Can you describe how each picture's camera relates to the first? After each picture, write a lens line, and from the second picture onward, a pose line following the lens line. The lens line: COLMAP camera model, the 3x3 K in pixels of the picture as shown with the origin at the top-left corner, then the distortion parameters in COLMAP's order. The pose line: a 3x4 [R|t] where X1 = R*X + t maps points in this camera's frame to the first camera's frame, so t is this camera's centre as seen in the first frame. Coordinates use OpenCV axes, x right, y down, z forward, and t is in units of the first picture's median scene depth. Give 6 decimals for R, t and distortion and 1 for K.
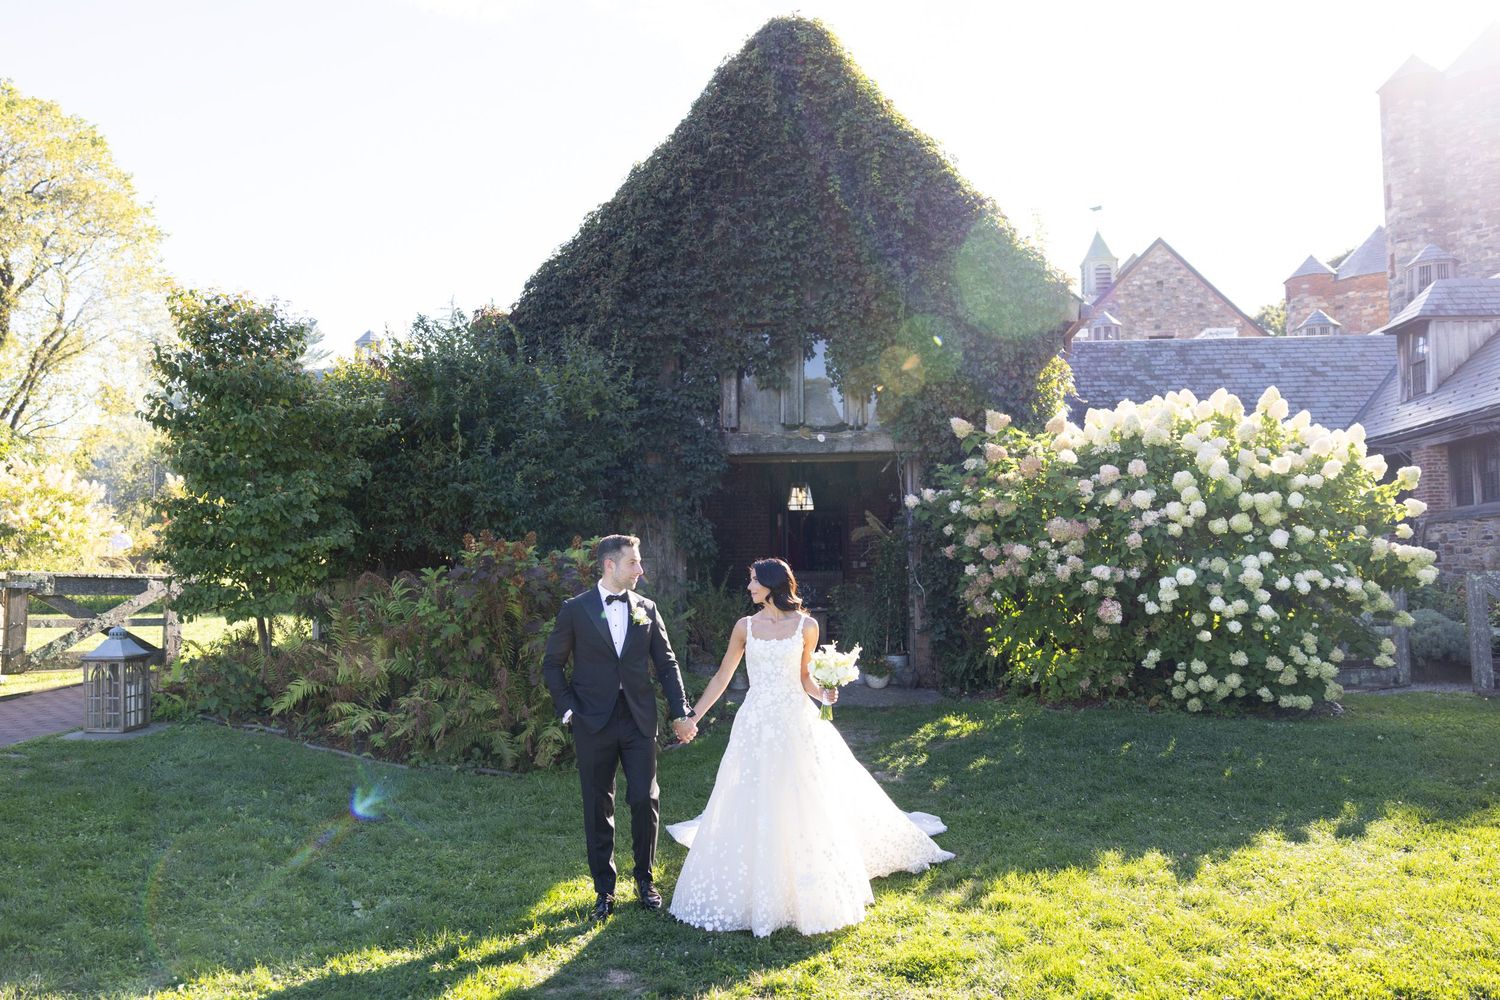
lens RADIAL K [[1225.9, 0, 750.9], [0, 1225.9, 501.0], [0, 0, 1]] dist [0.016145, -0.001544]
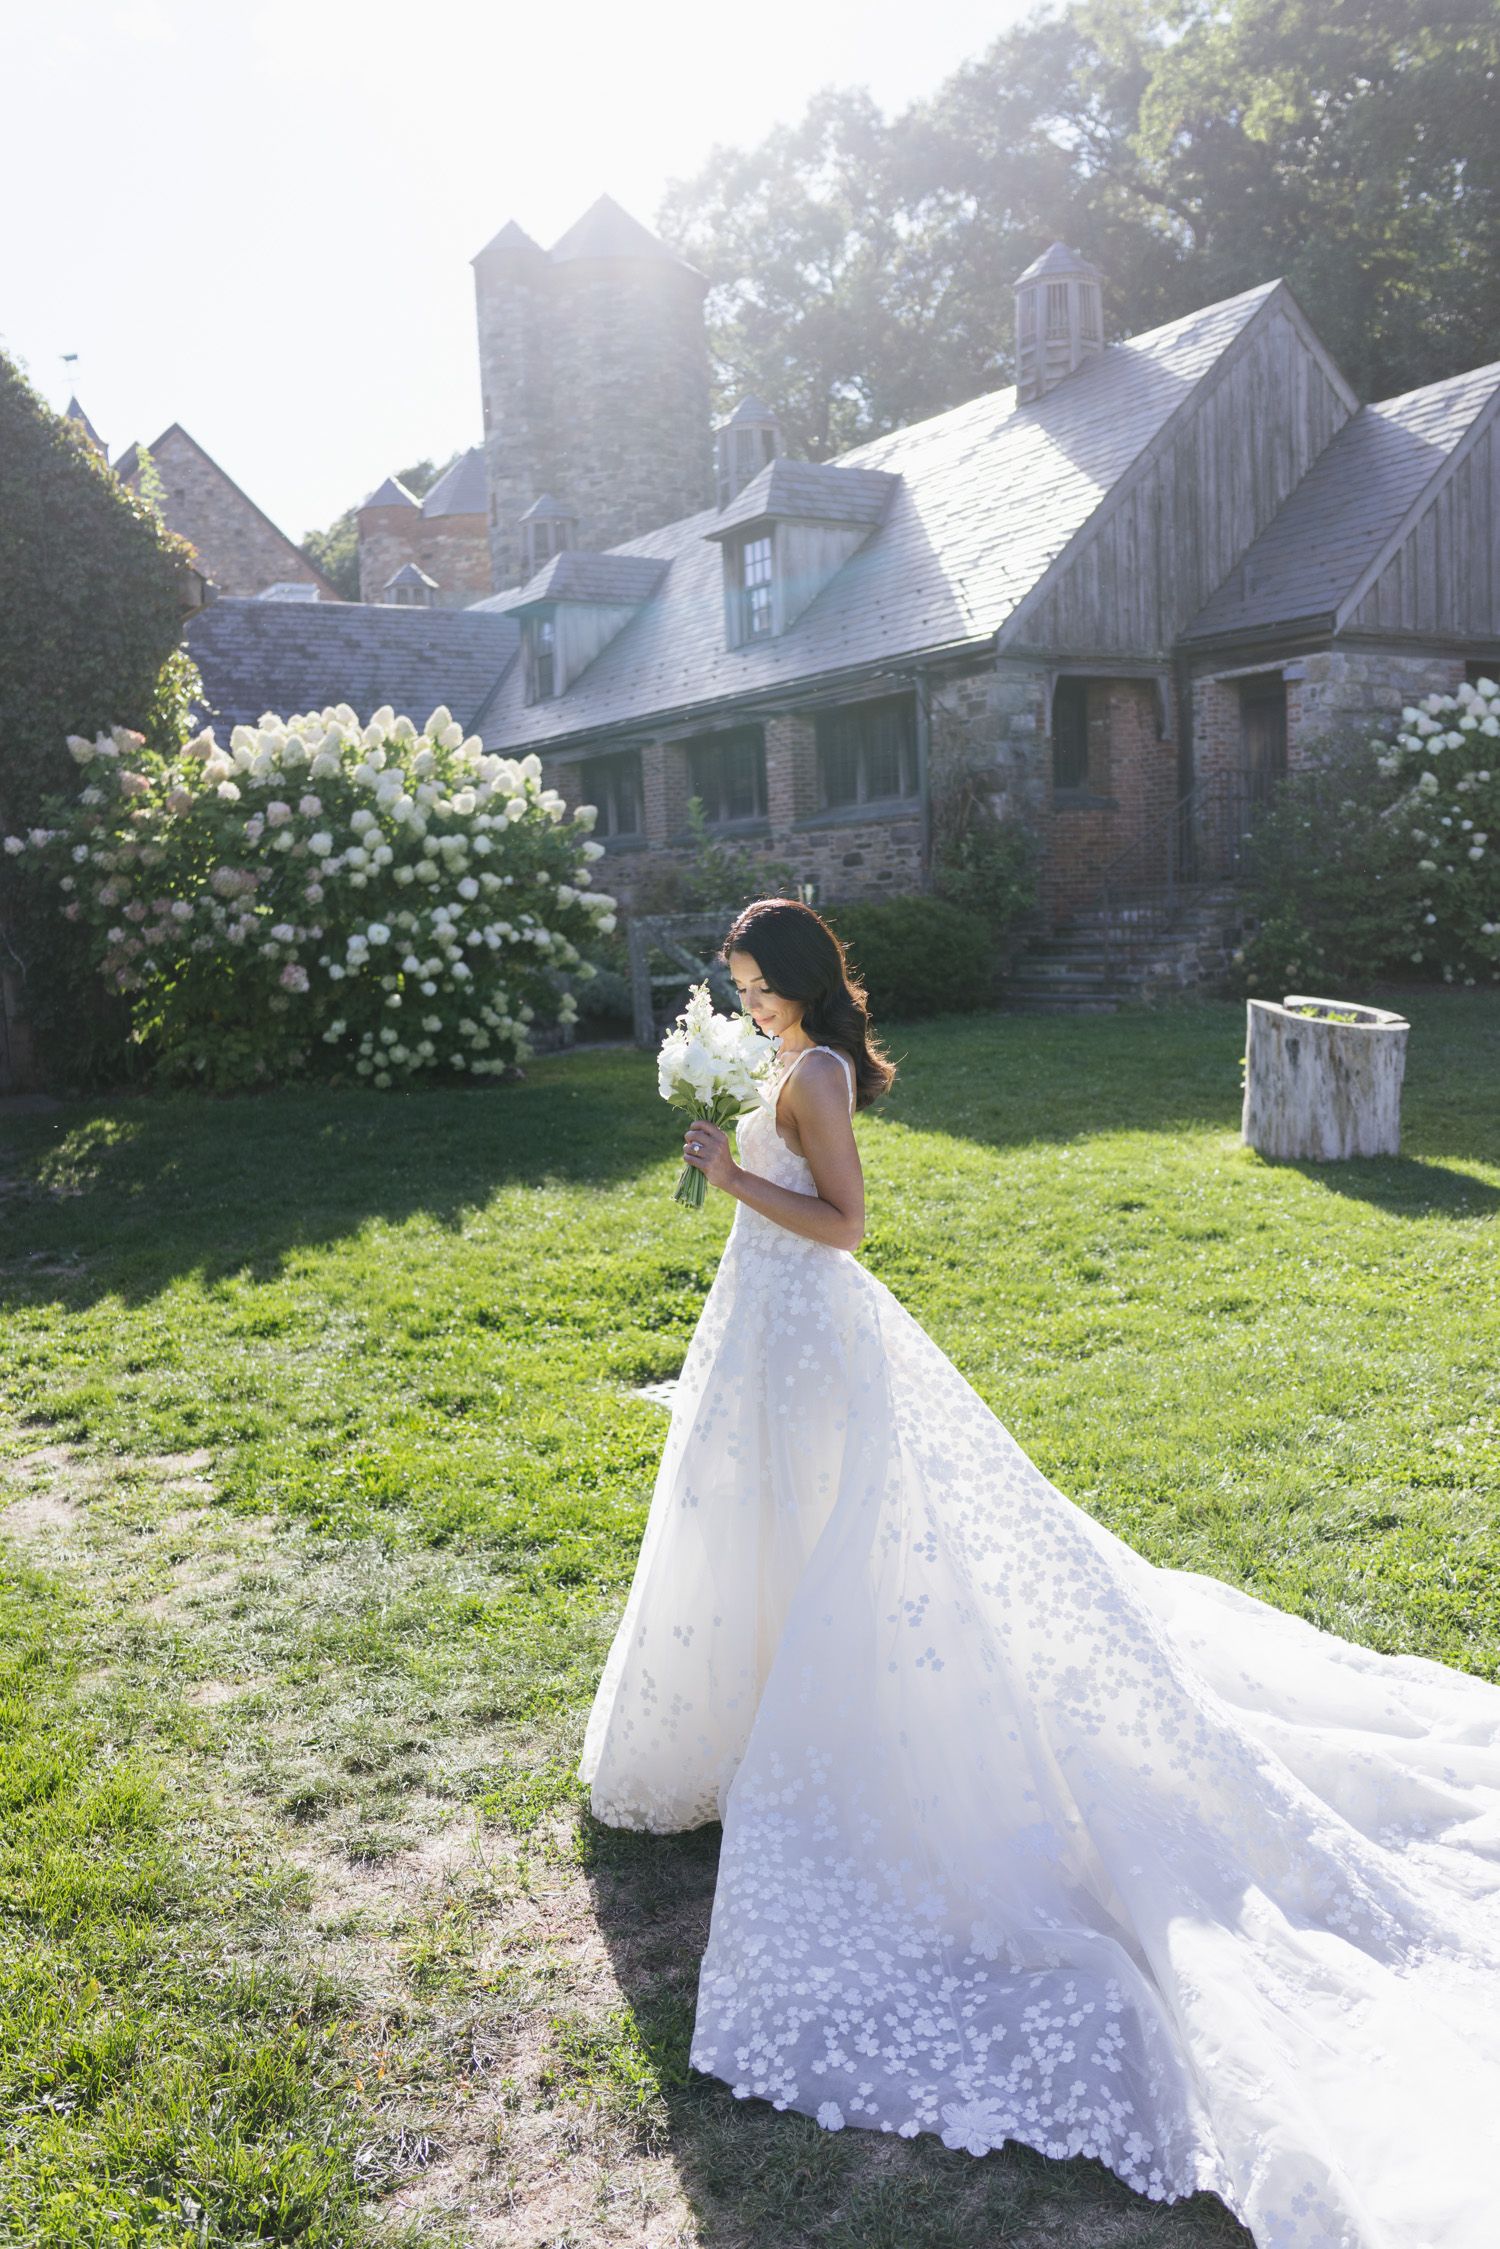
lens RADIAL K [[1821.1, 0, 749.7], [0, 1821.1, 1125.4], [0, 0, 1]] dist [-0.016788, -0.005796]
pose [[0.811206, -0.093033, 0.577312, -0.180648], [-0.004307, 0.986286, 0.164991, -0.018036], [-0.584744, -0.136328, 0.799680, -0.199211]]
